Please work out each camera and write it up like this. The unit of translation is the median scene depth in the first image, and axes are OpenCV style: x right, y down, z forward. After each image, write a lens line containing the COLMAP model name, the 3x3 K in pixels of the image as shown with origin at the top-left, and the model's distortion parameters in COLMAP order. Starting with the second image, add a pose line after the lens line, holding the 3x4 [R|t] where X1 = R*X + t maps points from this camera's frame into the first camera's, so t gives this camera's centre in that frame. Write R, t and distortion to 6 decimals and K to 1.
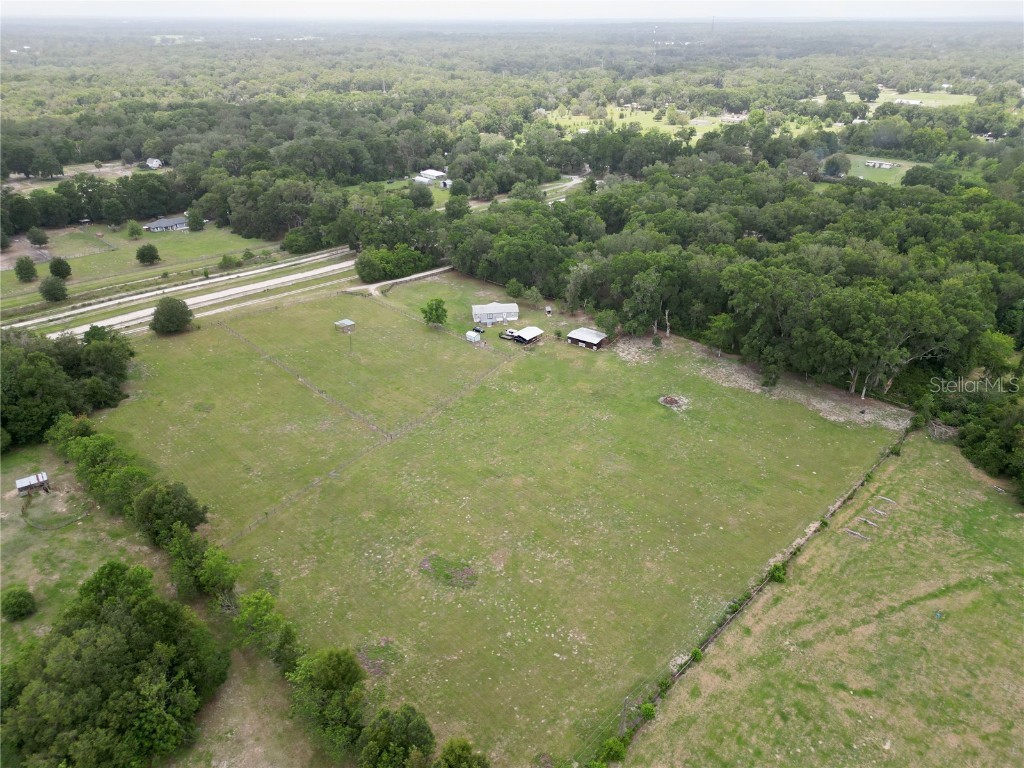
lens RADIAL K [[716.5, 0, 510.3], [0, 716.5, 382.0], [0, 0, 1]] dist [0.078878, -0.082130]
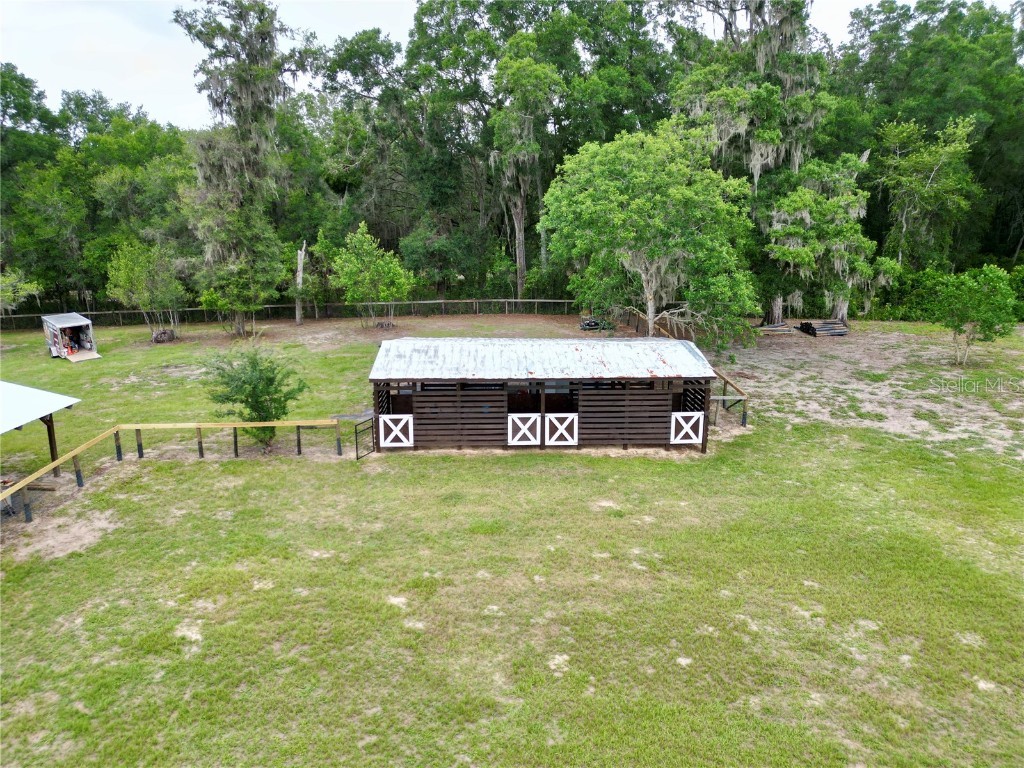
lens RADIAL K [[716.5, 0, 510.3], [0, 716.5, 382.0], [0, 0, 1]] dist [0.078878, -0.082130]
pose [[0.788007, -0.138039, 0.599992, 0.033773], [0.278834, 0.948882, -0.147903, -0.041661], [-0.548905, 0.283847, 0.786215, 0.858162]]
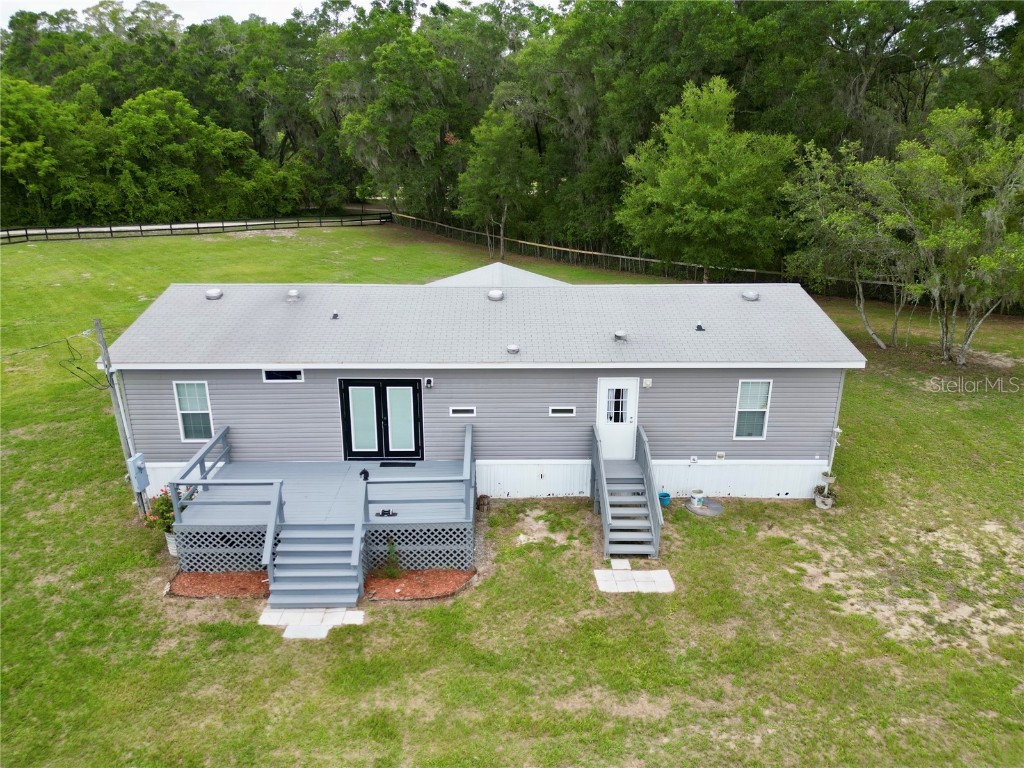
lens RADIAL K [[716.5, 0, 510.3], [0, 716.5, 382.0], [0, 0, 1]] dist [0.078878, -0.082130]
pose [[0.991331, 0.040921, -0.124855, -0.009694], [-0.059145, 0.987523, -0.145945, -0.088182], [0.117325, 0.152065, 0.981382, 0.954940]]
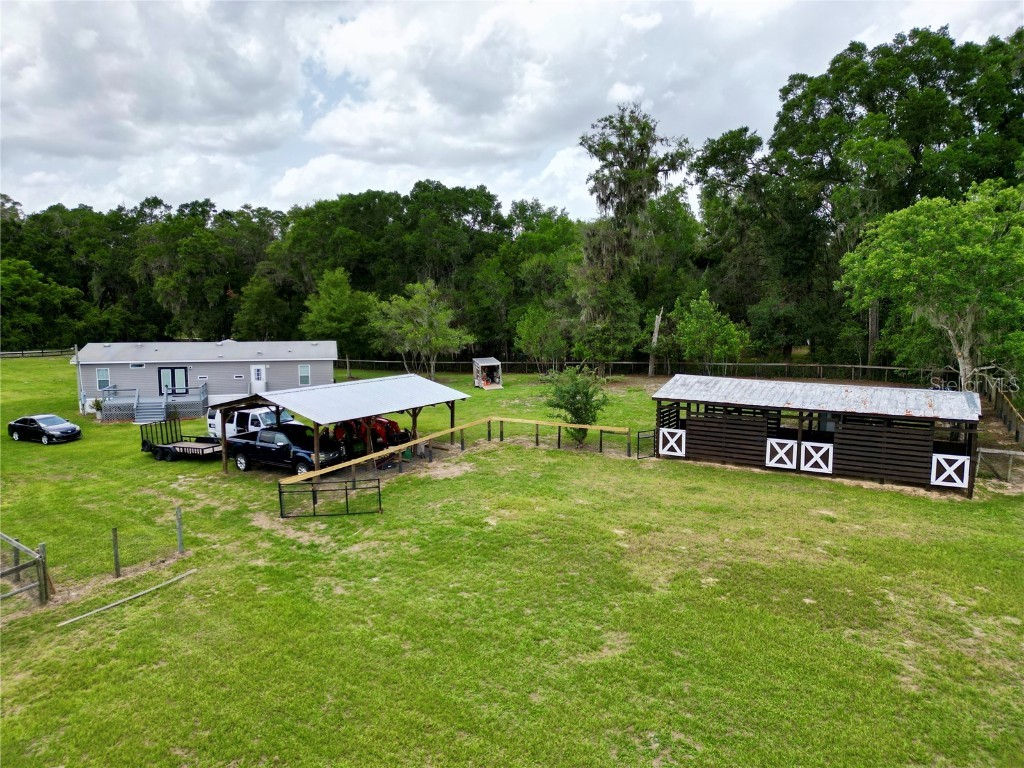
lens RADIAL K [[716.5, 0, 510.3], [0, 716.5, 382.0], [0, 0, 1]] dist [0.078878, -0.082130]
pose [[0.993942, -0.010736, 0.109385, 0.038207], [0.048237, 0.936861, -0.346358, -0.023106], [-0.098760, 0.349536, 0.931703, 0.830760]]
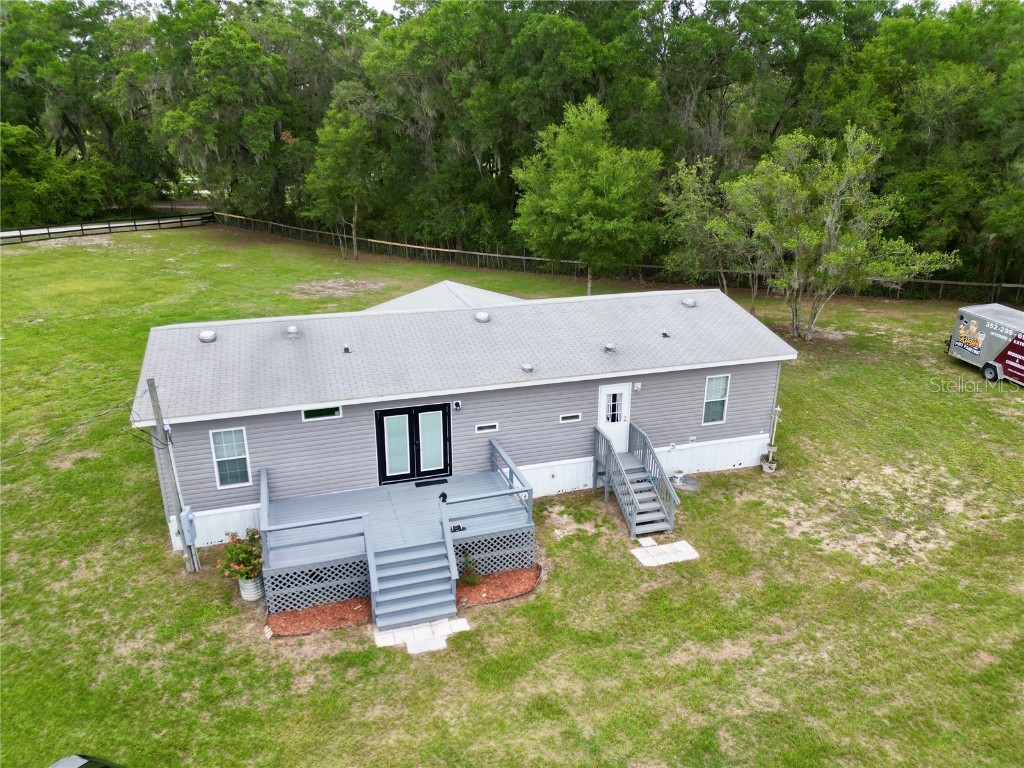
lens RADIAL K [[716.5, 0, 510.3], [0, 716.5, 382.0], [0, 0, 1]] dist [0.078878, -0.082130]
pose [[0.987368, -0.052192, 0.149603, -0.029749], [0.070678, 0.990128, -0.121041, -0.090398], [-0.141808, 0.130085, 0.981309, 0.947173]]
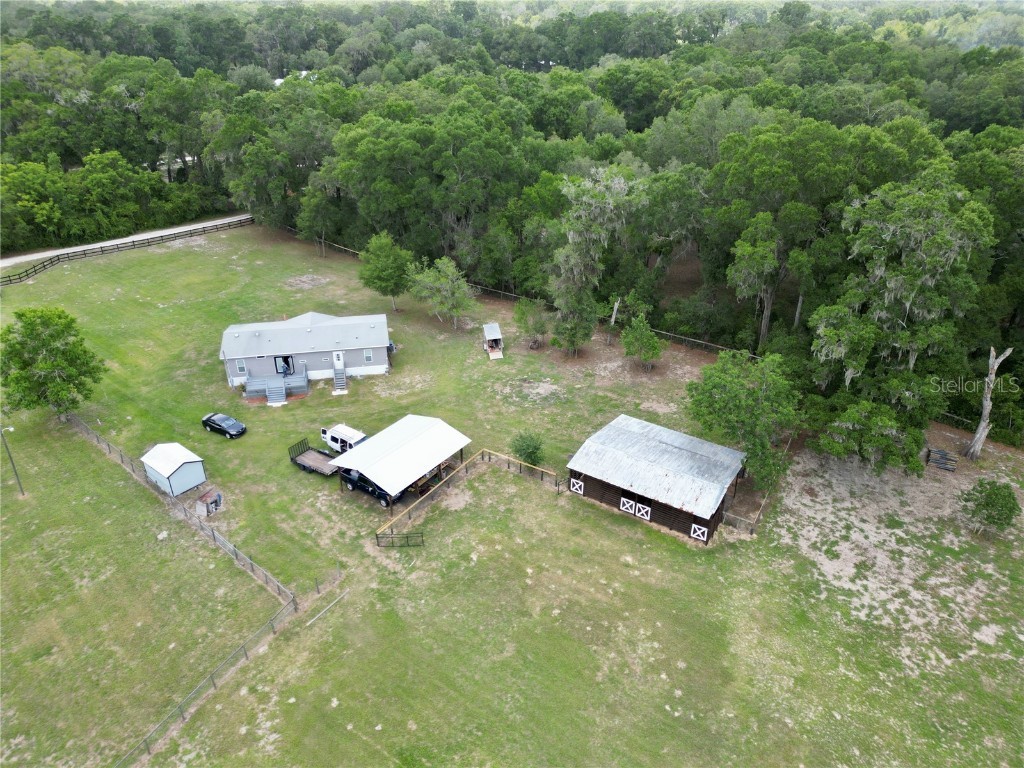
lens RADIAL K [[716.5, 0, 510.3], [0, 716.5, 382.0], [0, 0, 1]] dist [0.078878, -0.082130]
pose [[0.998481, -0.024681, 0.049269, 0.047085], [0.023229, 0.999285, 0.029826, -0.093045], [-0.049970, -0.028636, 0.998340, 0.723446]]
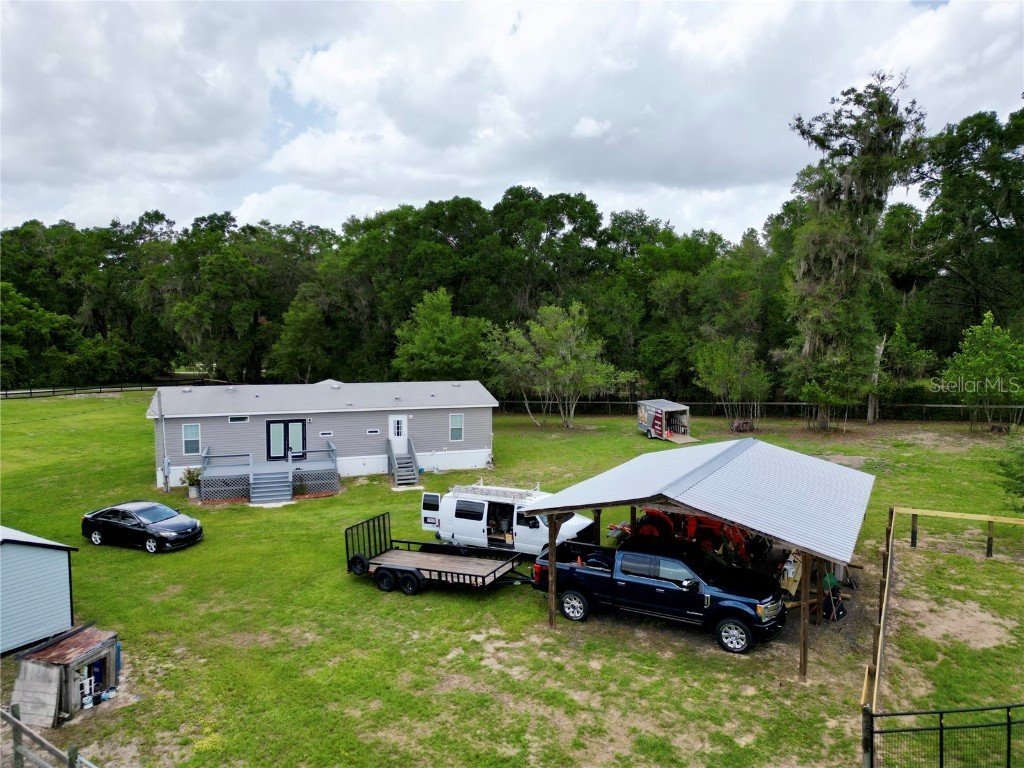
lens RADIAL K [[716.5, 0, 510.3], [0, 716.5, 382.0], [0, 0, 1]] dist [0.078878, -0.082130]
pose [[0.984625, -0.011750, 0.174286, -0.010906], [0.078351, 0.921446, -0.380523, -0.048436], [-0.156124, 0.388328, 0.908200, 0.882472]]
